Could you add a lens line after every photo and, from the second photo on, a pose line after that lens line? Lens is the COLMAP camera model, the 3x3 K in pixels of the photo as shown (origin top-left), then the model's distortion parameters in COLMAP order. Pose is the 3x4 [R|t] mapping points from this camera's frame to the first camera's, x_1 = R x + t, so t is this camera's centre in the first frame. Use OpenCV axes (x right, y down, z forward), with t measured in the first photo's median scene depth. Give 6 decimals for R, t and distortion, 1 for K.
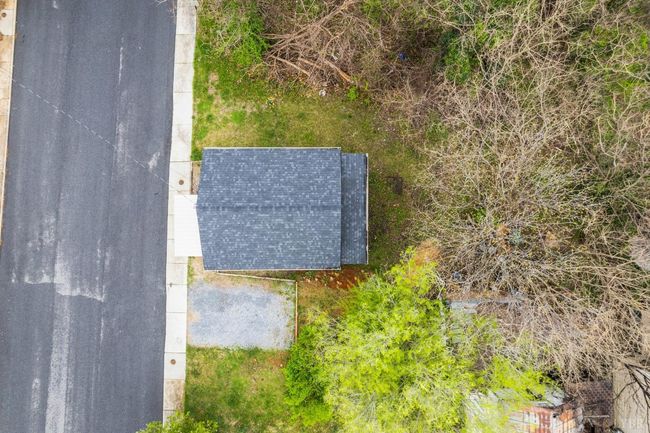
lens RADIAL K [[422.6, 0, 325.0], [0, 422.6, 216.5], [0, 0, 1]] dist [-0.087402, 0.077430]
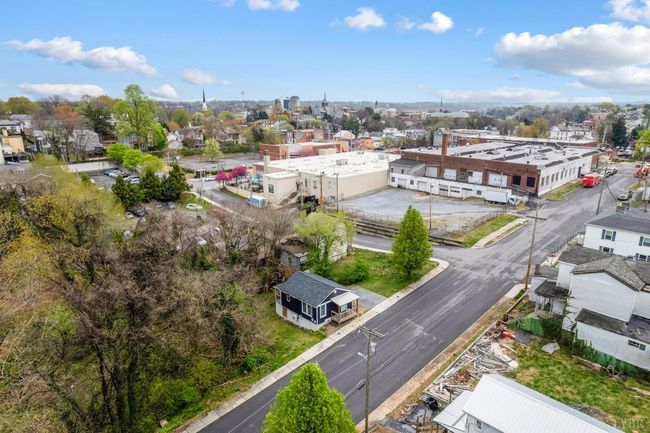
lens RADIAL K [[422.6, 0, 325.0], [0, 422.6, 216.5], [0, 0, 1]] dist [-0.087402, 0.077430]
pose [[-0.673873, -0.192475, 0.713336, -1.619835], [0.738510, -0.204638, 0.642438, -1.296454], [0.022322, 0.959727, 0.280045, -0.053715]]
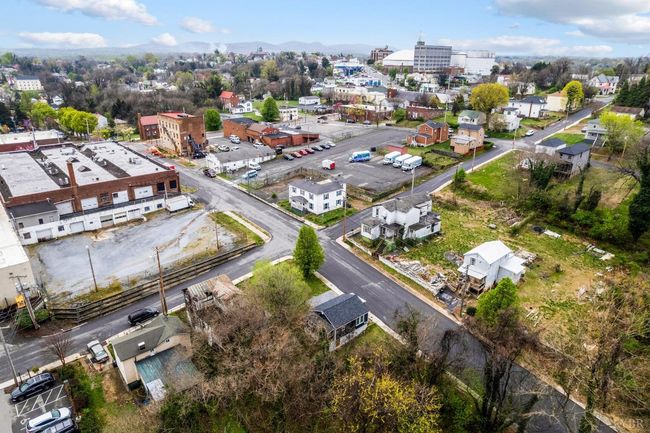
lens RADIAL K [[422.6, 0, 325.0], [0, 422.6, 216.5], [0, 0, 1]] dist [-0.087402, 0.077430]
pose [[-0.764950, 0.222172, -0.604559, 1.469505], [-0.643524, -0.302976, 0.702910, -1.672565], [-0.026999, 0.926739, 0.374734, -0.653976]]
